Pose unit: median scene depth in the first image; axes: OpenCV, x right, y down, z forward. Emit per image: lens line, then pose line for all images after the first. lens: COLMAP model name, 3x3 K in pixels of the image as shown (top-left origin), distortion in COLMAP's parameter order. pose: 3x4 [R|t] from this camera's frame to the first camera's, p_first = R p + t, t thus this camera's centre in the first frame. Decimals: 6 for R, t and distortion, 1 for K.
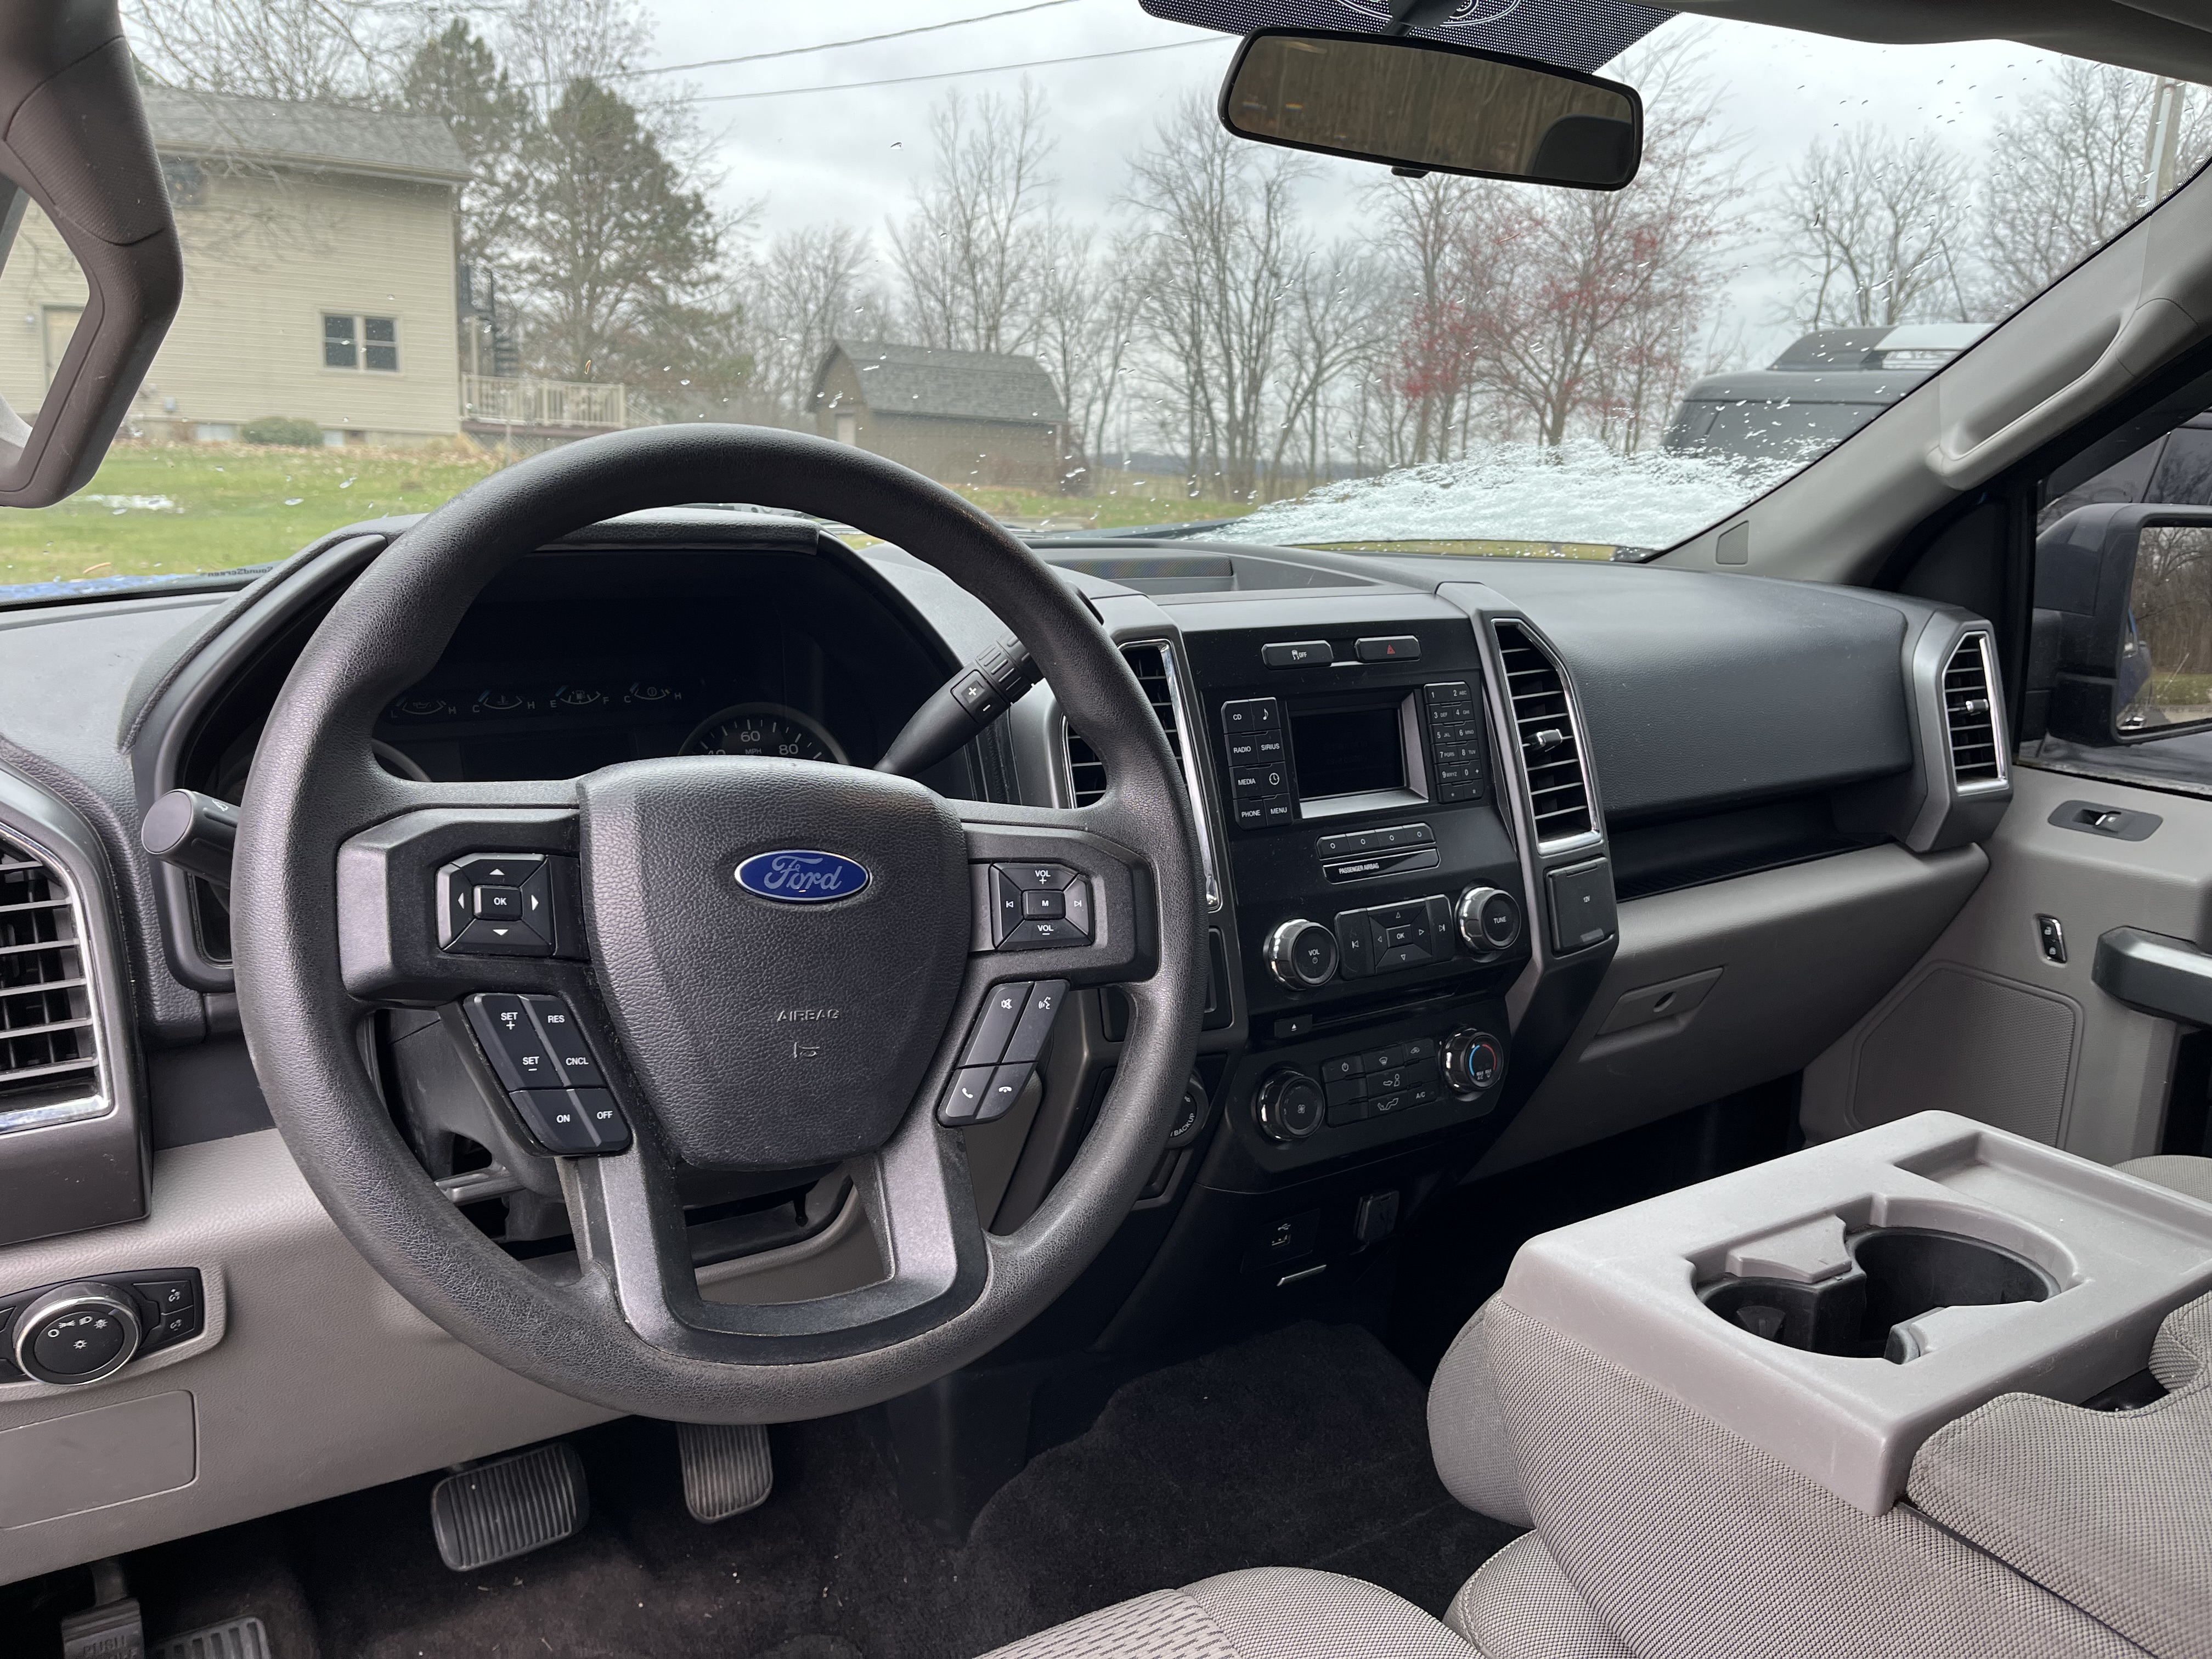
lens RADIAL K [[1668.2, 0, 1094.8], [0, 1668.2, 812.6], [0, 0, 1]] dist [0.005163, -0.032901]
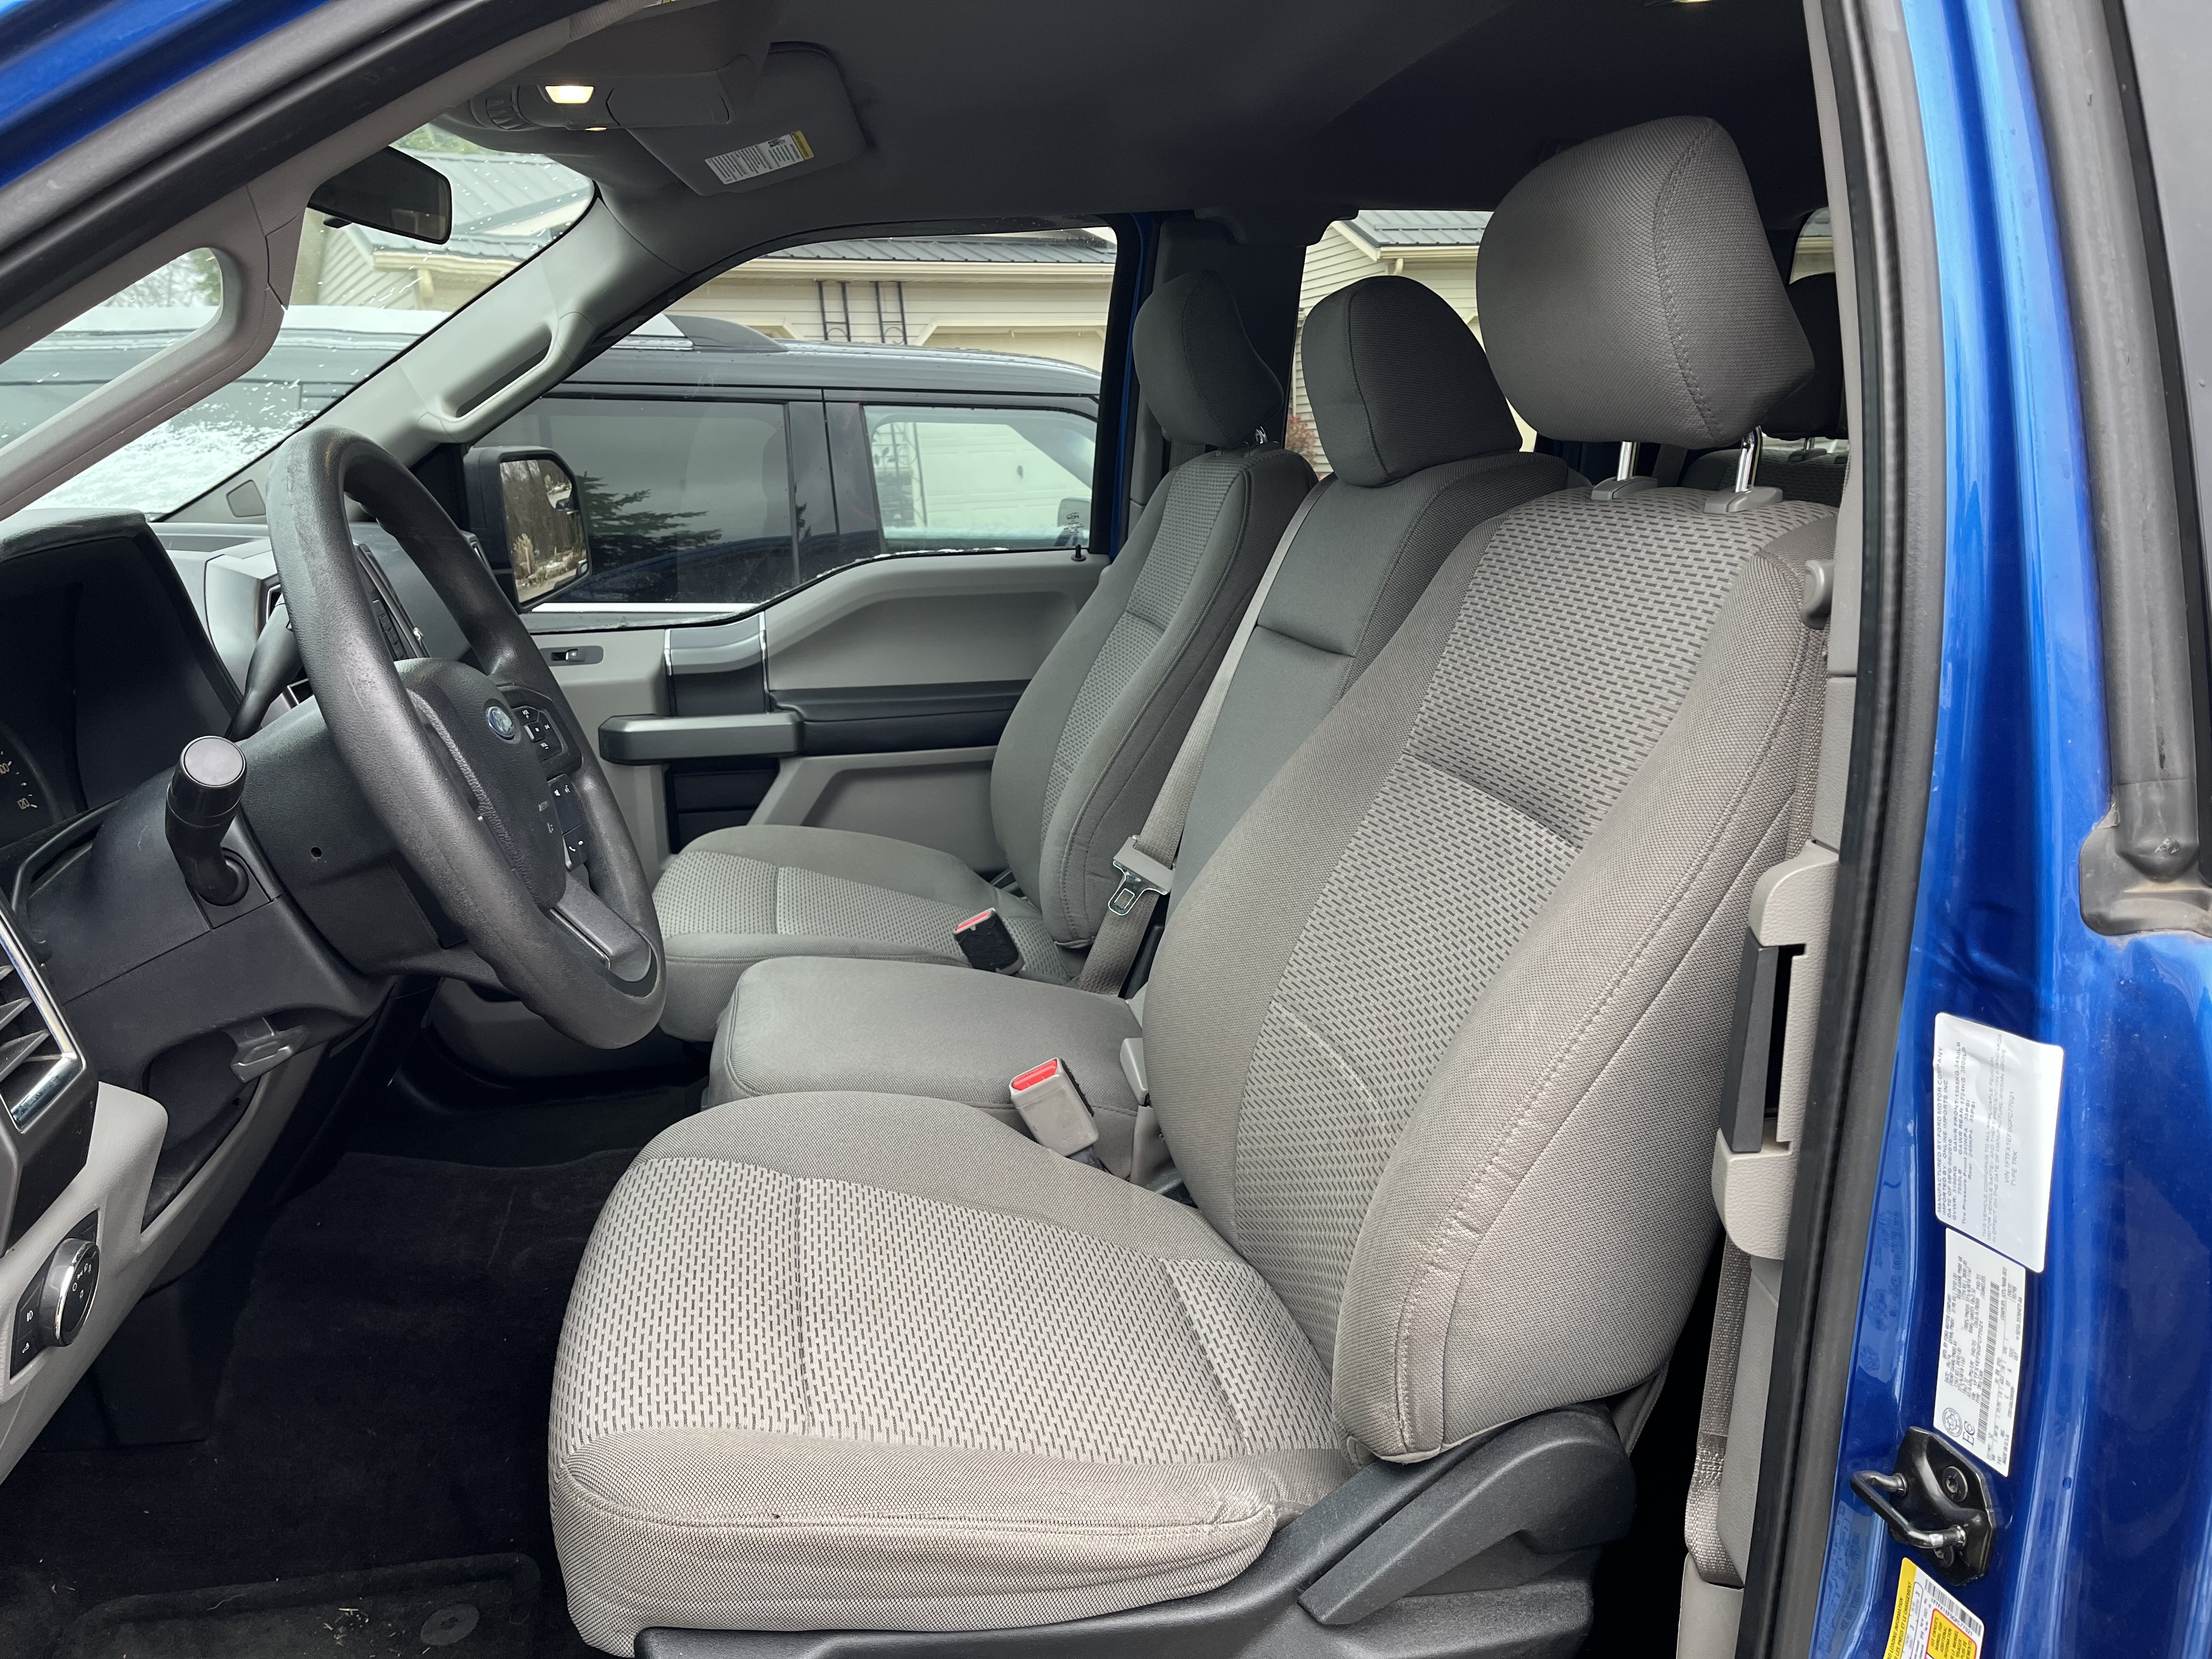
lens RADIAL K [[1668.2, 0, 1103.7], [0, 1668.2, 828.2], [0, 0, 1]] dist [0.005163, -0.032901]
pose [[0.359880, -0.256538, 0.897037, -0.625858], [0.230651, 0.956075, 0.180888, -0.007717], [-0.904039, 0.141805, 0.403243, -0.031089]]
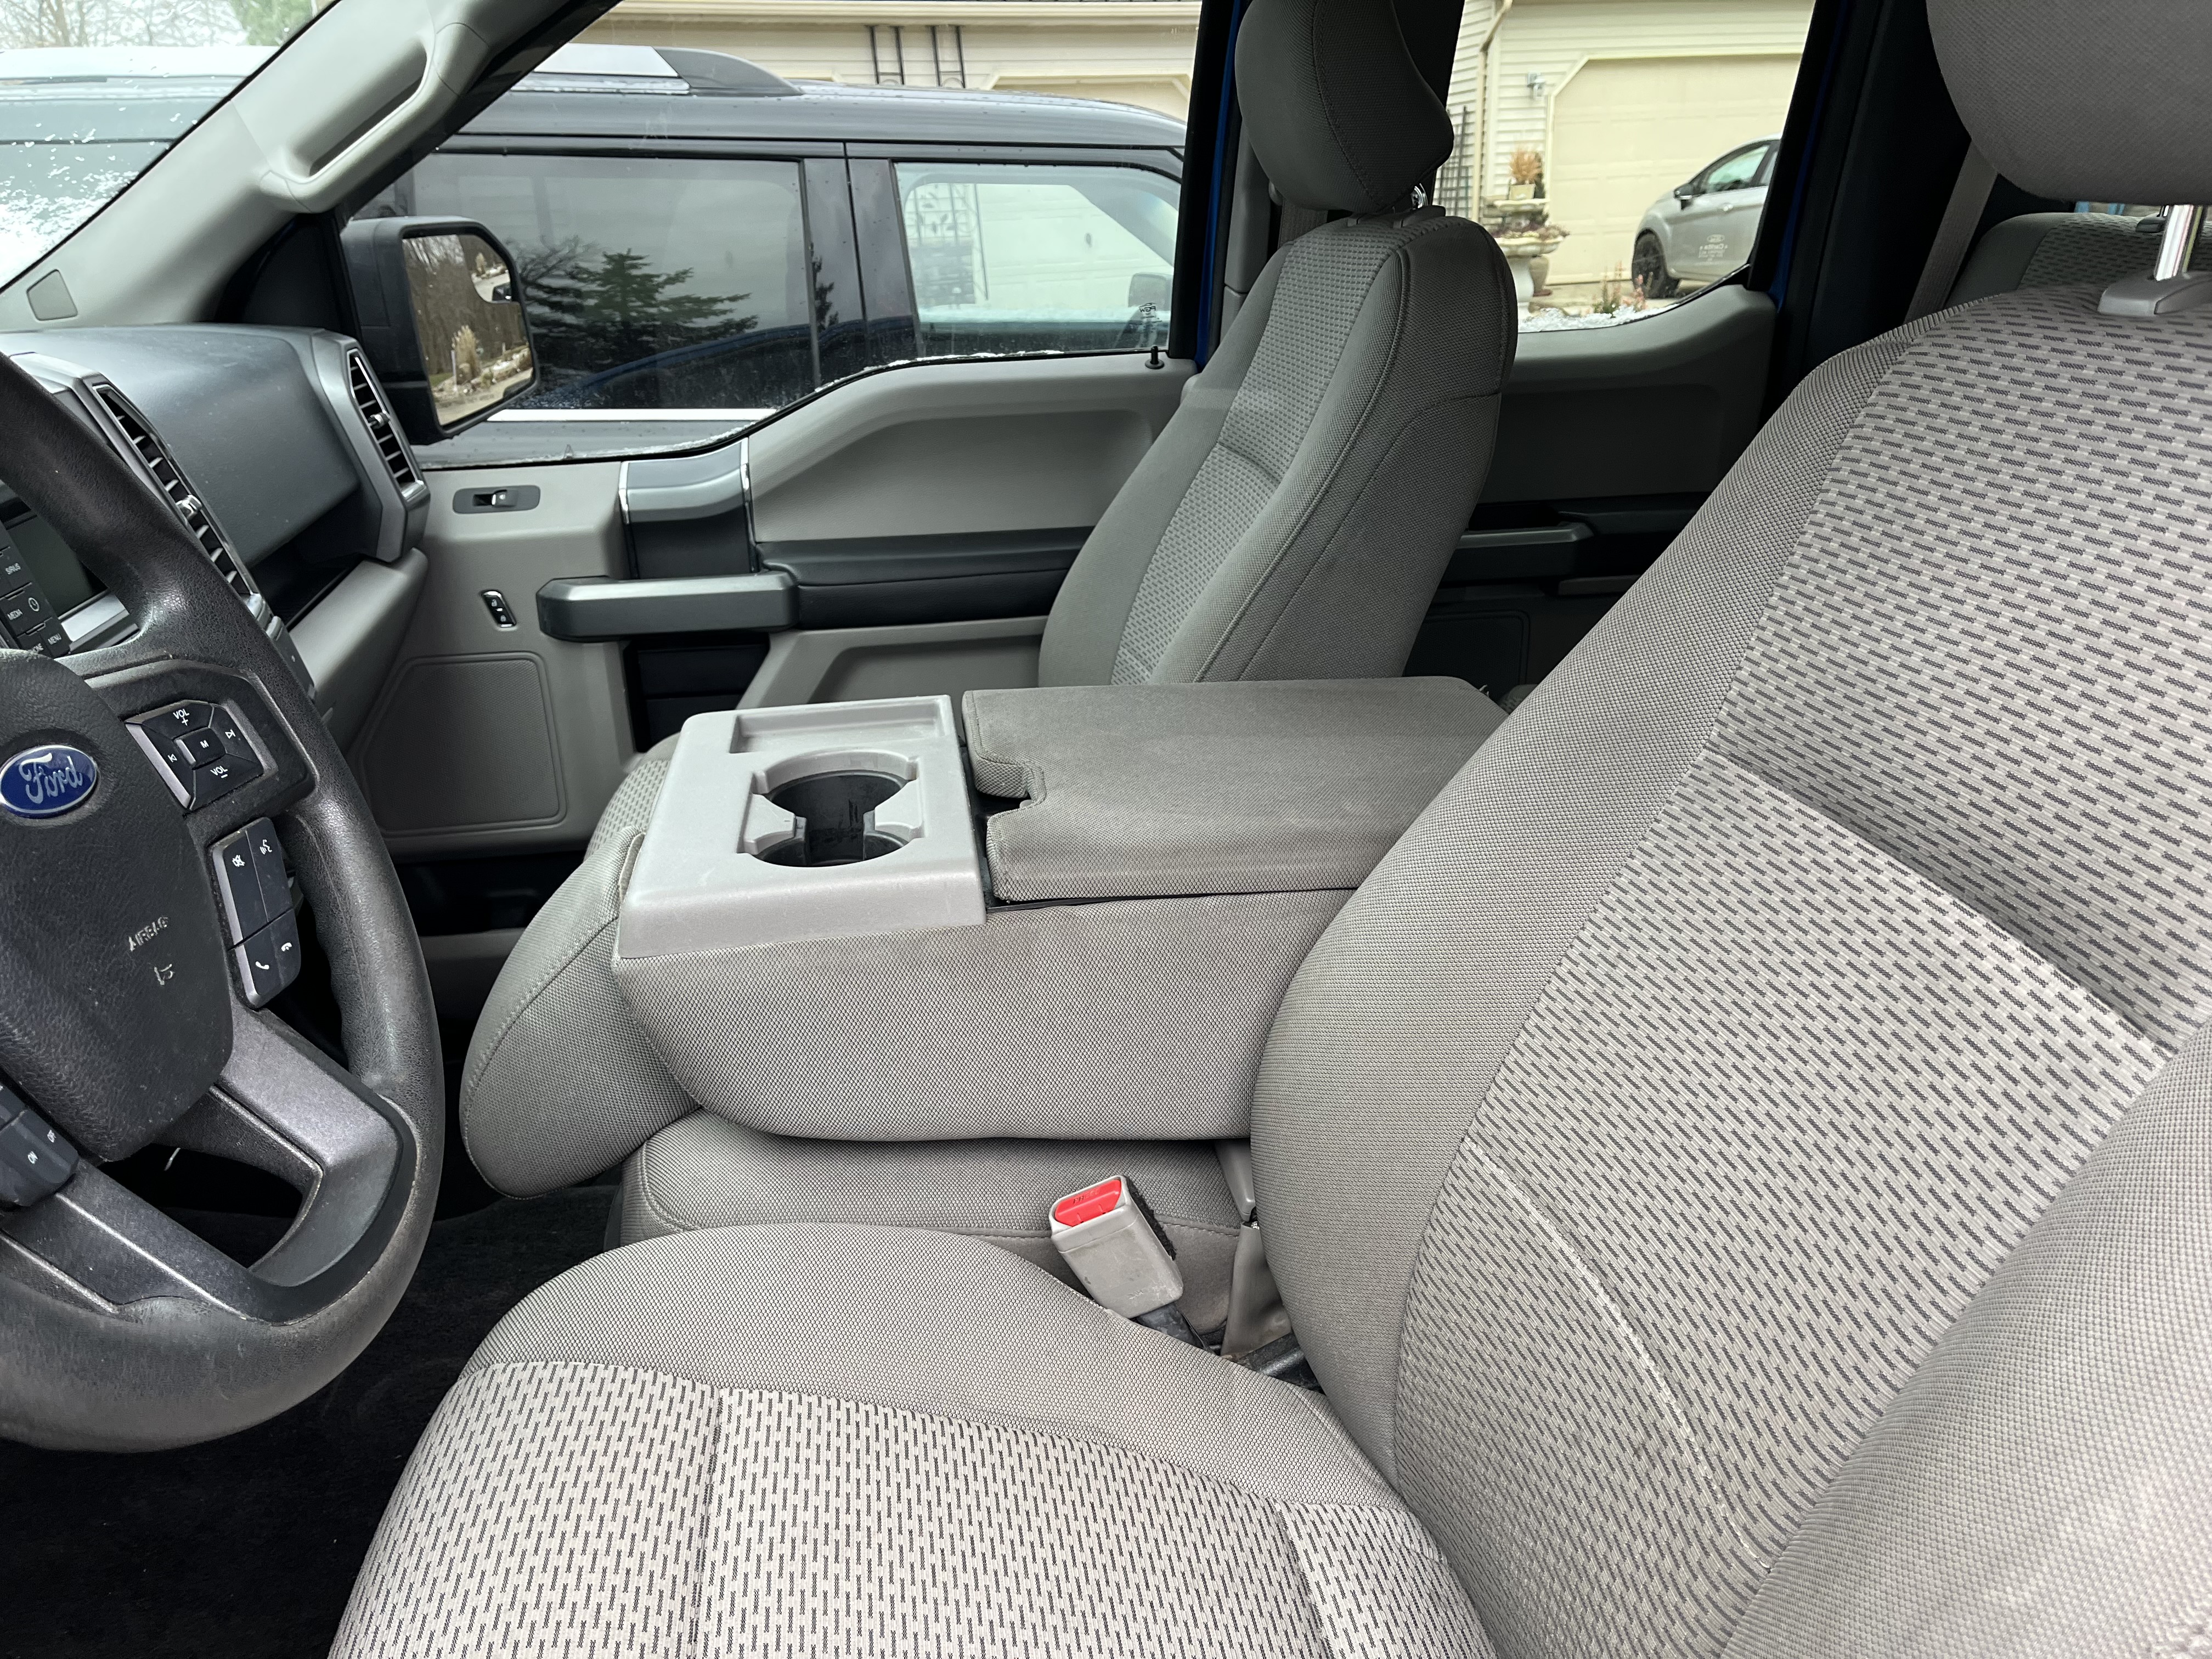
lens RADIAL K [[1668.2, 0, 1089.4], [0, 1668.2, 836.3], [0, 0, 1]] dist [0.005163, -0.032901]
pose [[0.404833, -0.369423, 0.836443, -0.298431], [0.234579, 0.926100, 0.295486, -0.024601], [-0.883789, 0.076590, 0.461575, 0.105884]]
